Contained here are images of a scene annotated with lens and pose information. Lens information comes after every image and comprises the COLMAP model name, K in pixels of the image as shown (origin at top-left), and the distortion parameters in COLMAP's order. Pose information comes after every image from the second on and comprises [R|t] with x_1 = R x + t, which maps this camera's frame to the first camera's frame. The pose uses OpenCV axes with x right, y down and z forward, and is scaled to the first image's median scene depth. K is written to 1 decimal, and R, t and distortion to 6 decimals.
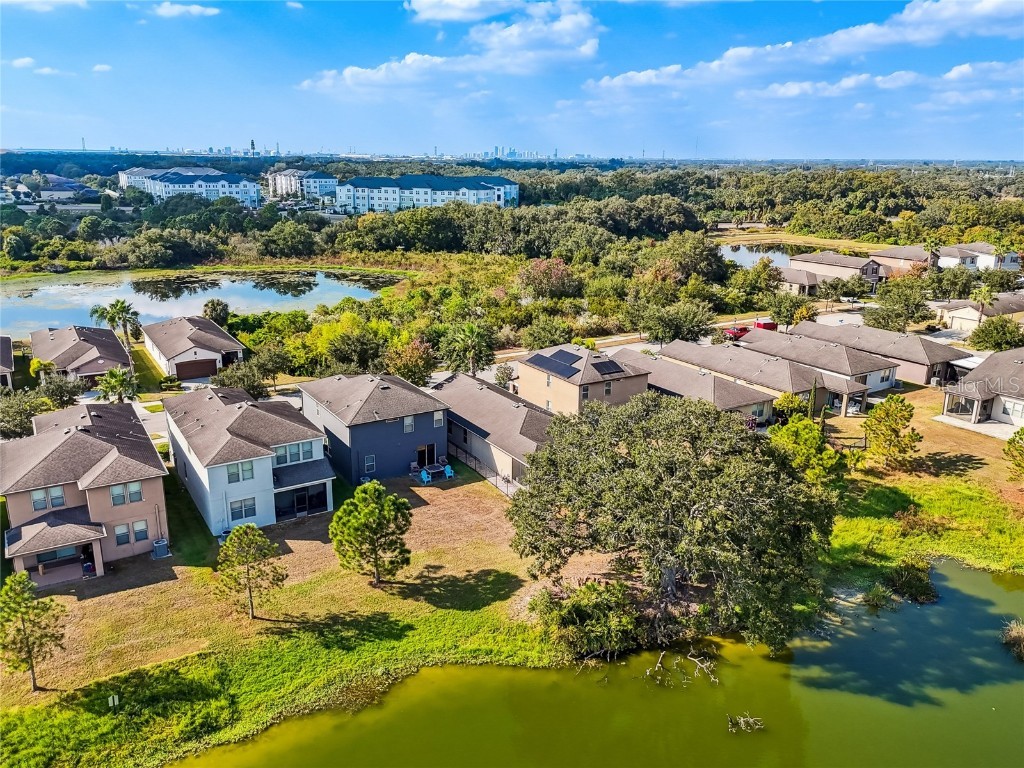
lens RADIAL K [[769.7, 0, 512.0], [0, 769.7, 384.0], [0, 0, 1]] dist [0.084979, -0.085905]
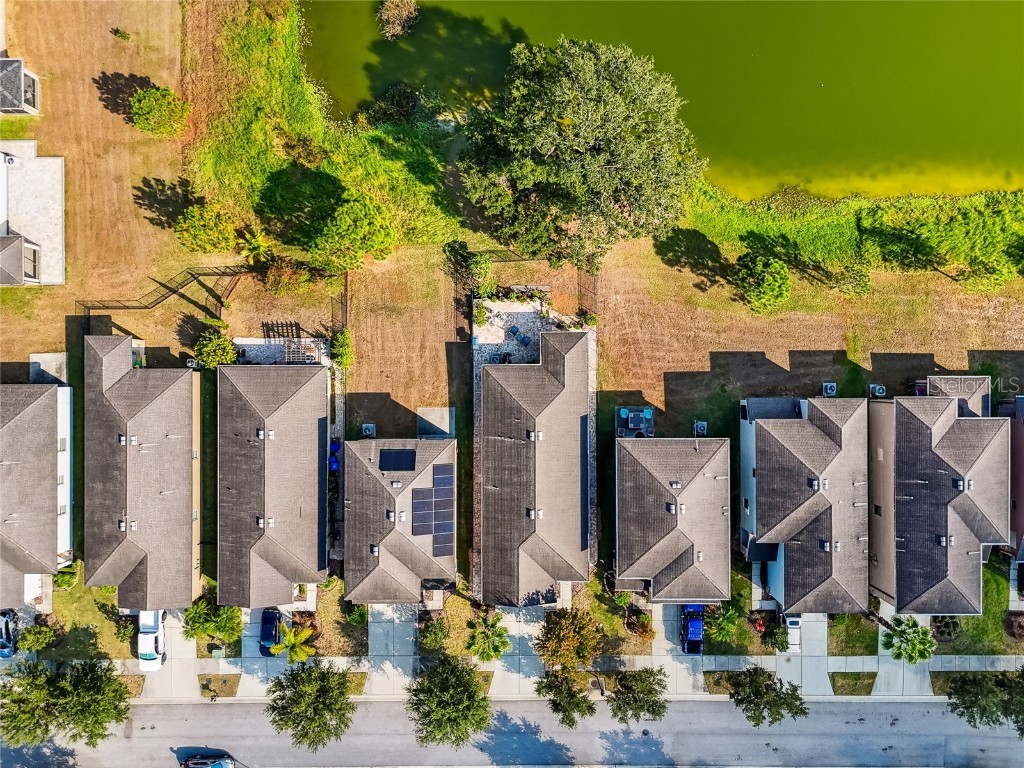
lens RADIAL K [[769.7, 0, 512.0], [0, 769.7, 384.0], [0, 0, 1]] dist [0.084979, -0.085905]
pose [[-0.848845, -0.528428, -0.015013, 0.099527], [0.143056, -0.256953, 0.955777, -1.044510], [-0.508917, 0.809159, 0.293708, 0.827230]]
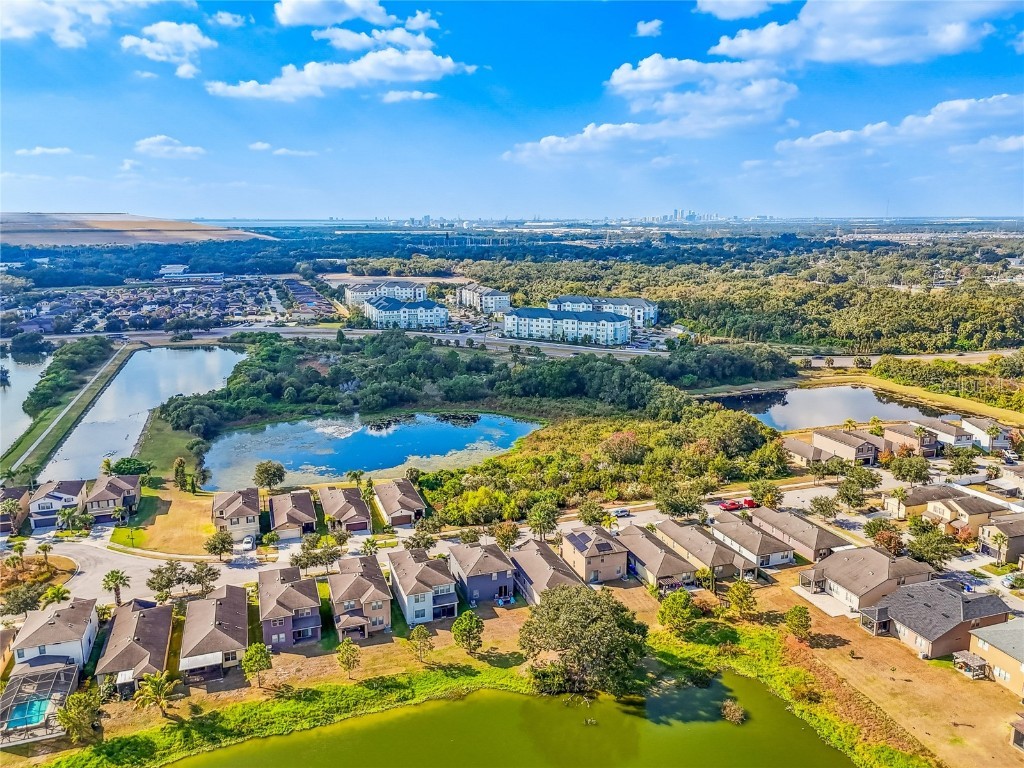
lens RADIAL K [[769.7, 0, 512.0], [0, 769.7, 384.0], [0, 0, 1]] dist [0.084979, -0.085905]
pose [[0.973659, 0.028797, -0.226184, 0.426873], [-0.043774, 0.997148, -0.061484, -0.389719], [0.223768, 0.069765, 0.972142, -1.240061]]
